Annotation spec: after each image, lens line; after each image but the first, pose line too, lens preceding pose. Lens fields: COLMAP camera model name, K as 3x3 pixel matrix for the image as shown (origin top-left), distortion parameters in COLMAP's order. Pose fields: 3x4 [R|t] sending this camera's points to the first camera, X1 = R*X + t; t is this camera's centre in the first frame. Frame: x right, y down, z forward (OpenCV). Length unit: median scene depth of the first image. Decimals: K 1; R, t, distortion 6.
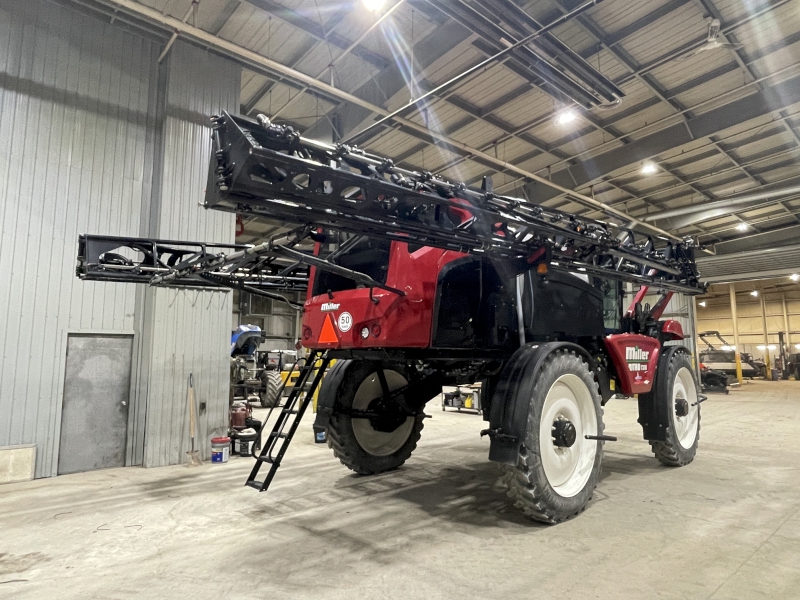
lens RADIAL K [[494.5, 0, 400.0], [0, 494.5, 300.0], [0, 0, 1]] dist [-0.001249, -0.002313]
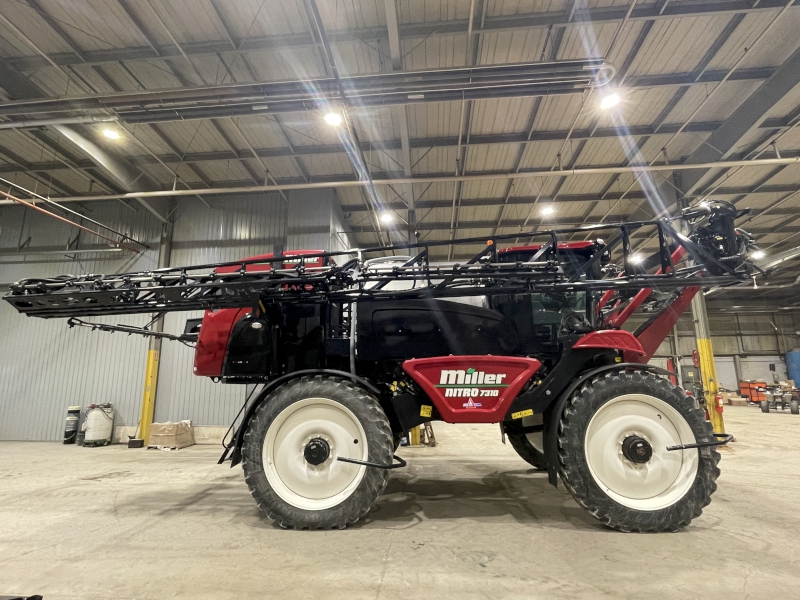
lens RADIAL K [[402.6, 0, 400.0], [0, 402.6, 300.0], [0, 0, 1]] dist [-0.001038, 0.000045]
pose [[0.681443, -0.141029, -0.718154, 1.235496], [0.094160, 0.989997, -0.105066, 0.045370], [0.725788, 0.003974, 0.687907, 0.535573]]
